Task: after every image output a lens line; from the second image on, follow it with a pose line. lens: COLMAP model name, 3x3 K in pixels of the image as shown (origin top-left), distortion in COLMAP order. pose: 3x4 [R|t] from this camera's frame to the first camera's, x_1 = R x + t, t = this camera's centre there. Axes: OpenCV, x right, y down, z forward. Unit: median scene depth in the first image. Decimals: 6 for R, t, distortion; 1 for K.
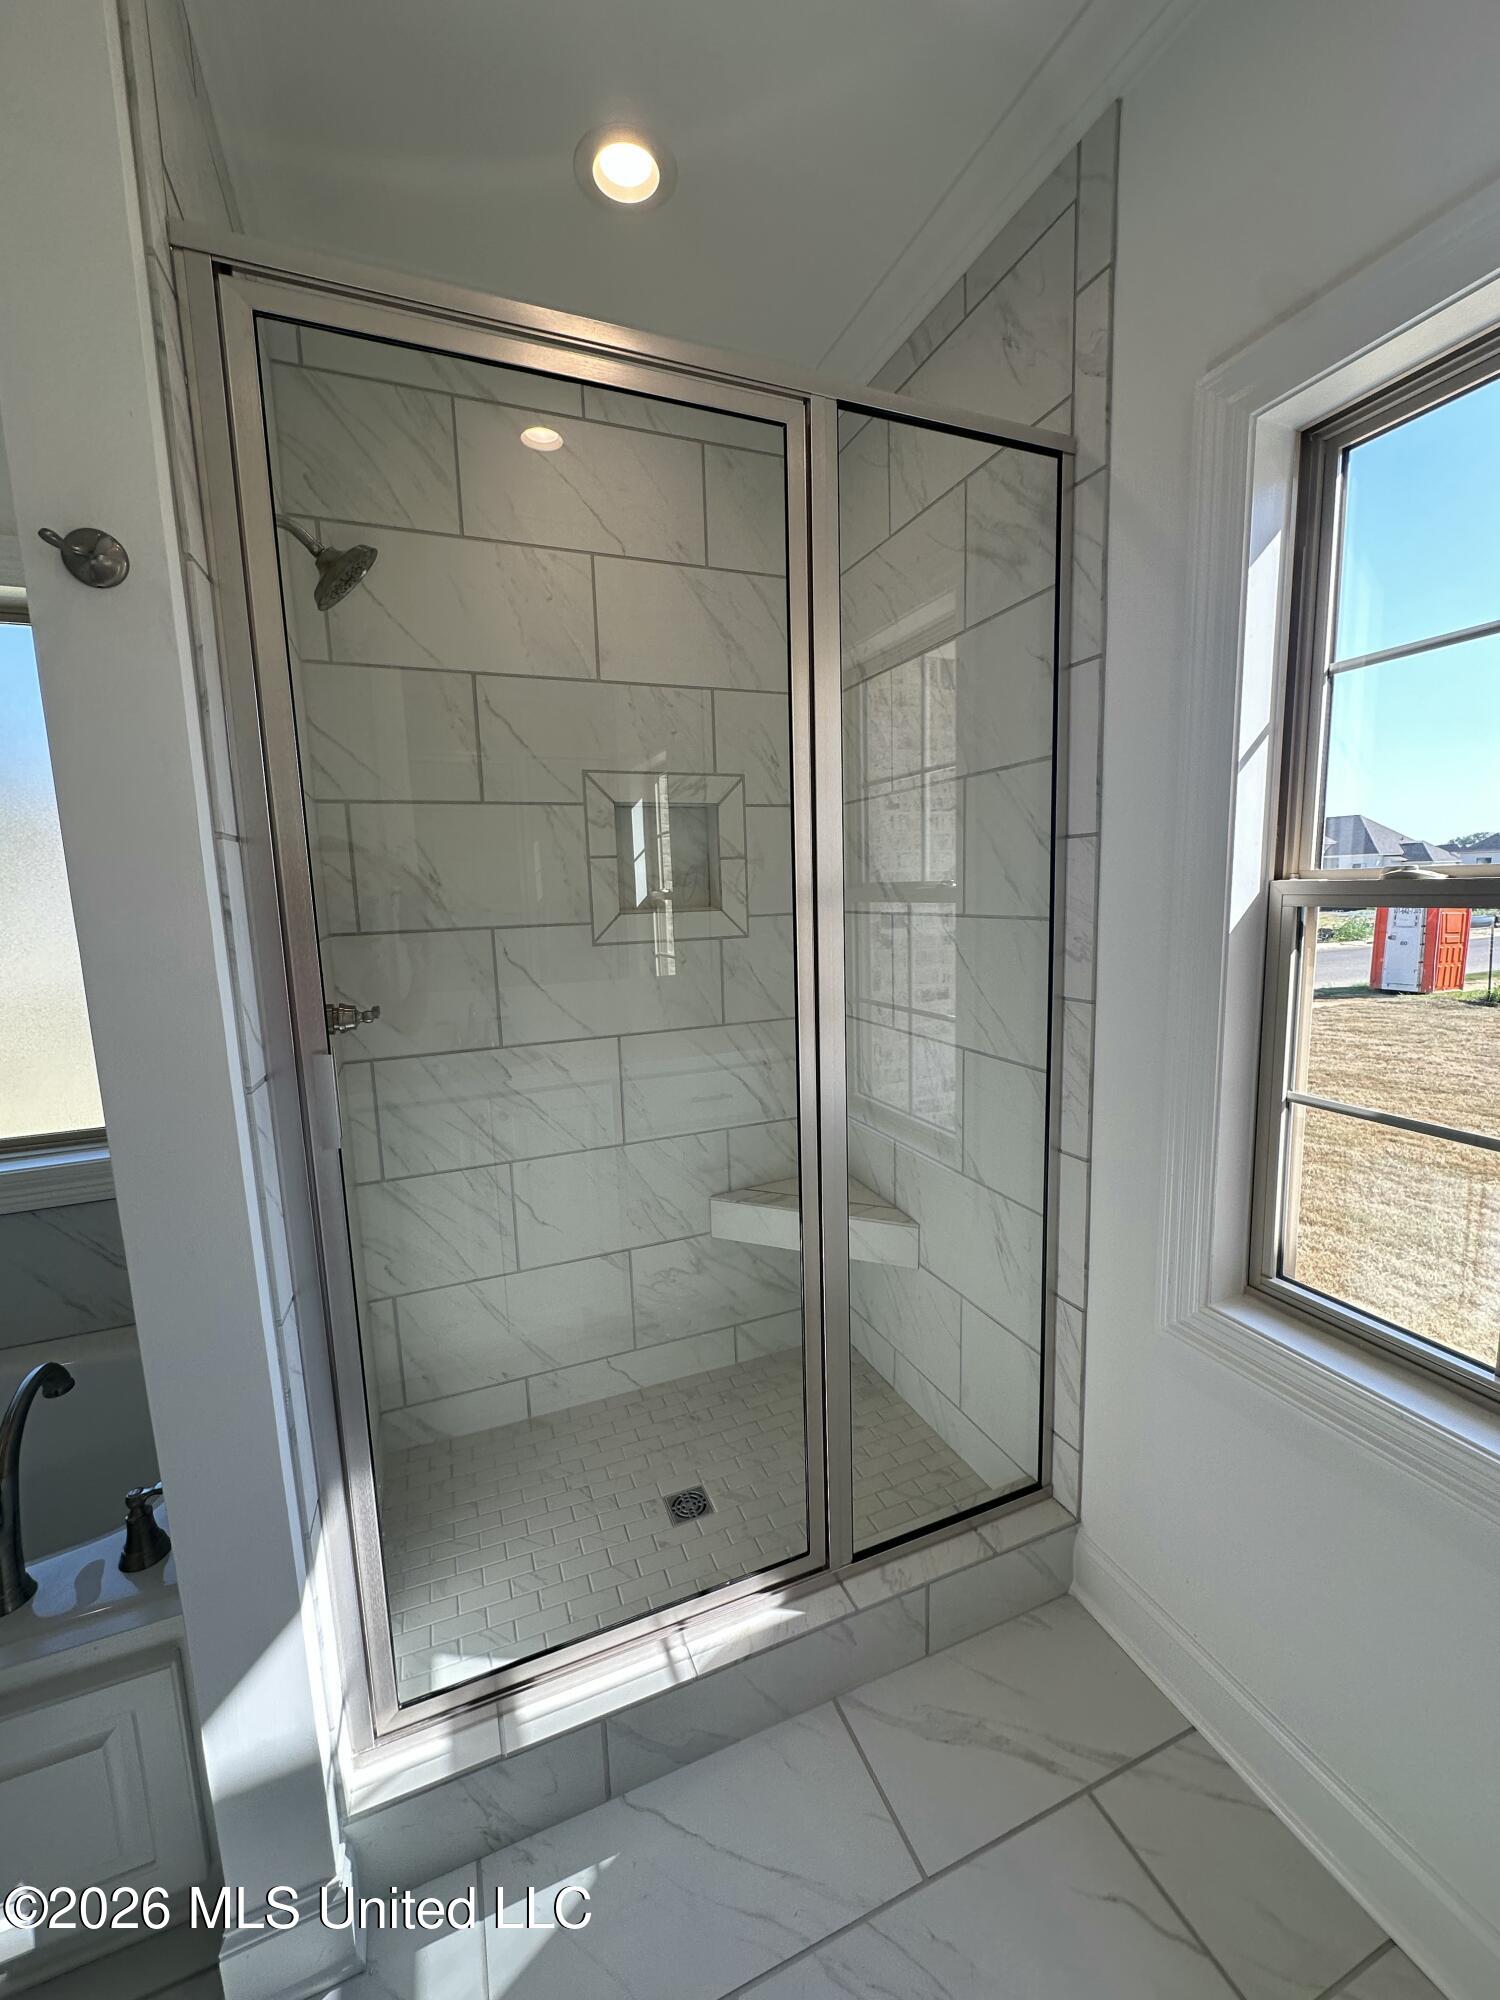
lens RADIAL K [[799.7, 0, 755.1], [0, 799.7, 1002.0], [0, 0, 1]] dist [-0.000969, -0.000119]
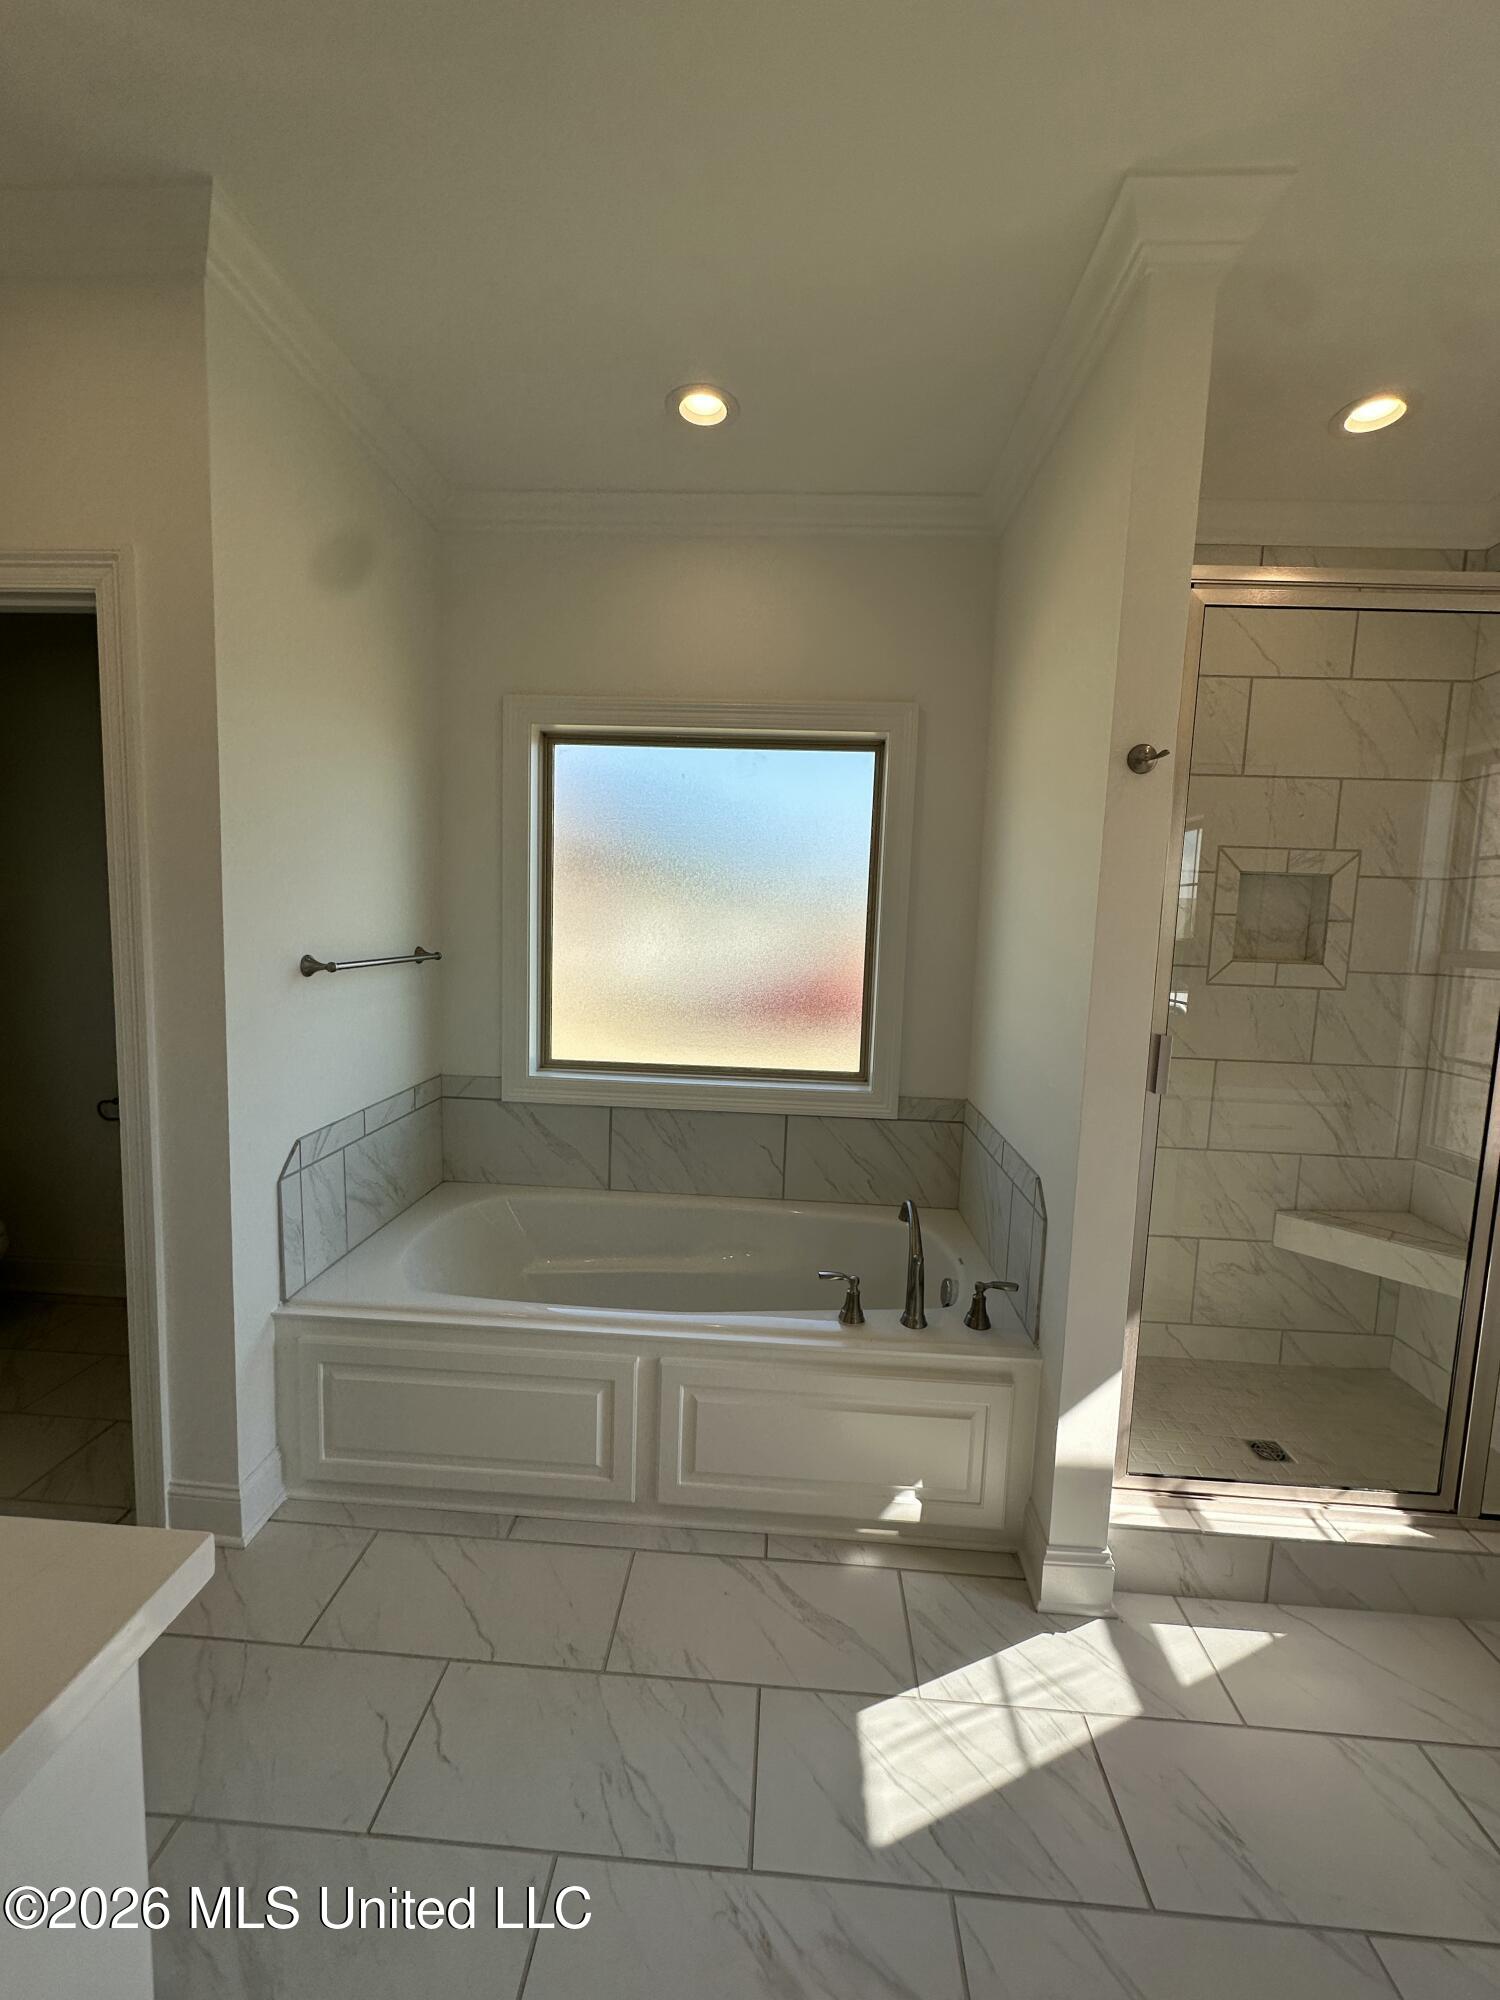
lens RADIAL K [[799.7, 0, 755.1], [0, 799.7, 1002.0], [0, 0, 1]] dist [-0.000969, -0.000119]
pose [[0.901075, 0.103264, -0.421189, -0.300648], [-0.119963, 0.992690, -0.013262, 0.054592], [0.416740, 0.062477, 0.906876, -0.407793]]
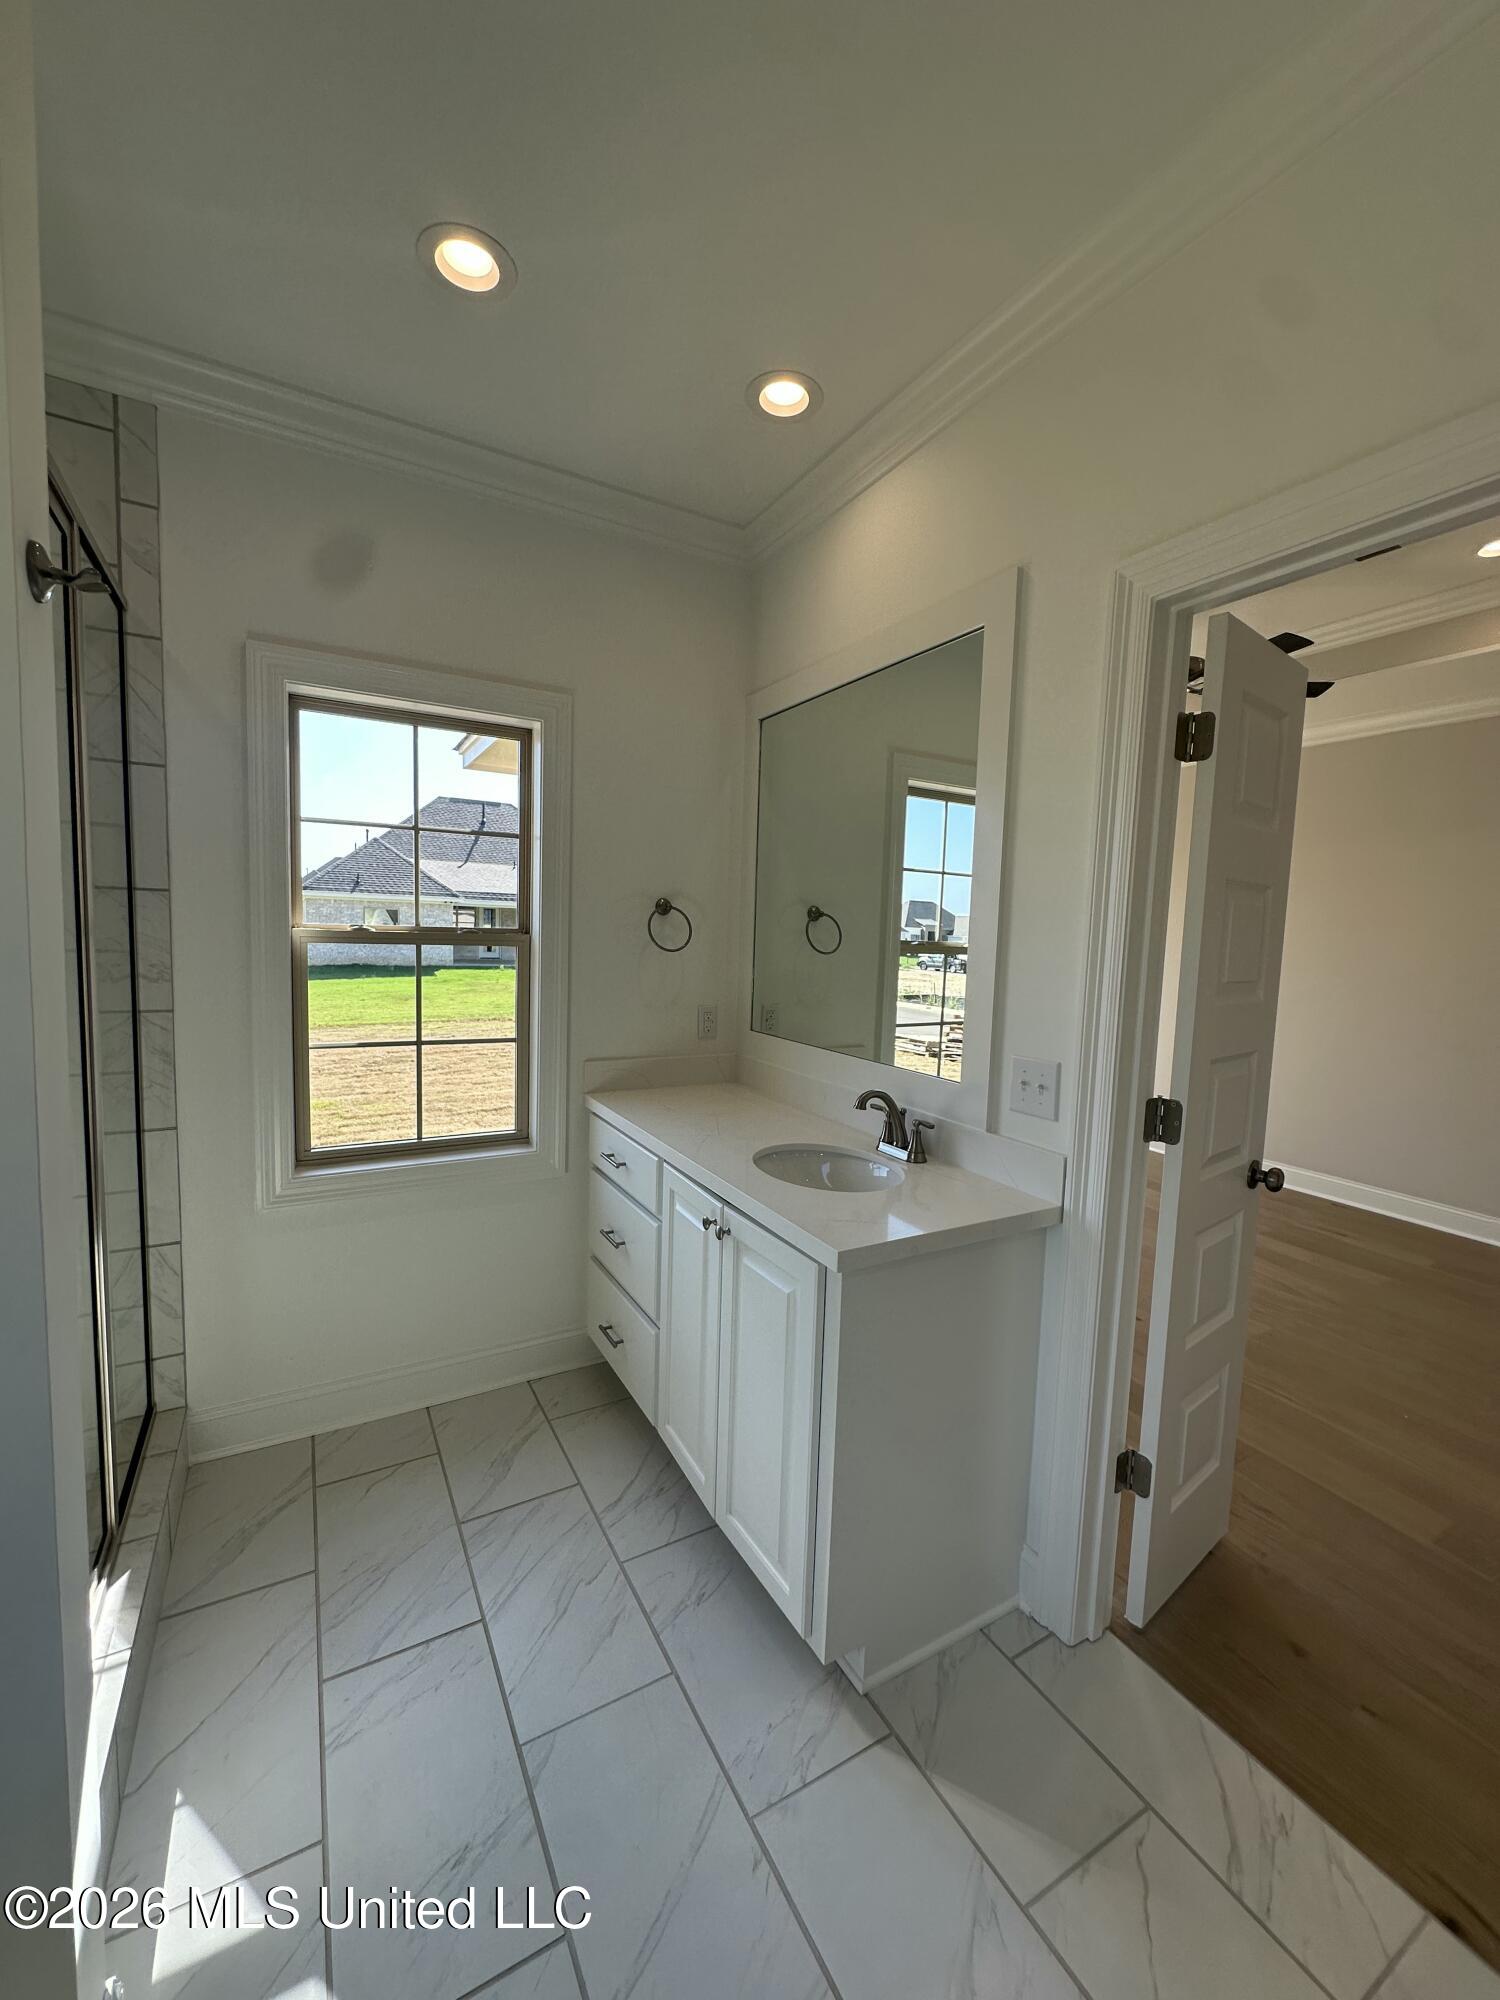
lens RADIAL K [[799.7, 0, 755.1], [0, 799.7, 1002.0], [0, 0, 1]] dist [-0.000969, -0.000119]
pose [[-0.127004, -0.063210, 0.989886, -0.728365], [0.109947, 0.990921, 0.077382, -0.007447], [-0.985790, 0.118663, -0.118901, 0.116601]]
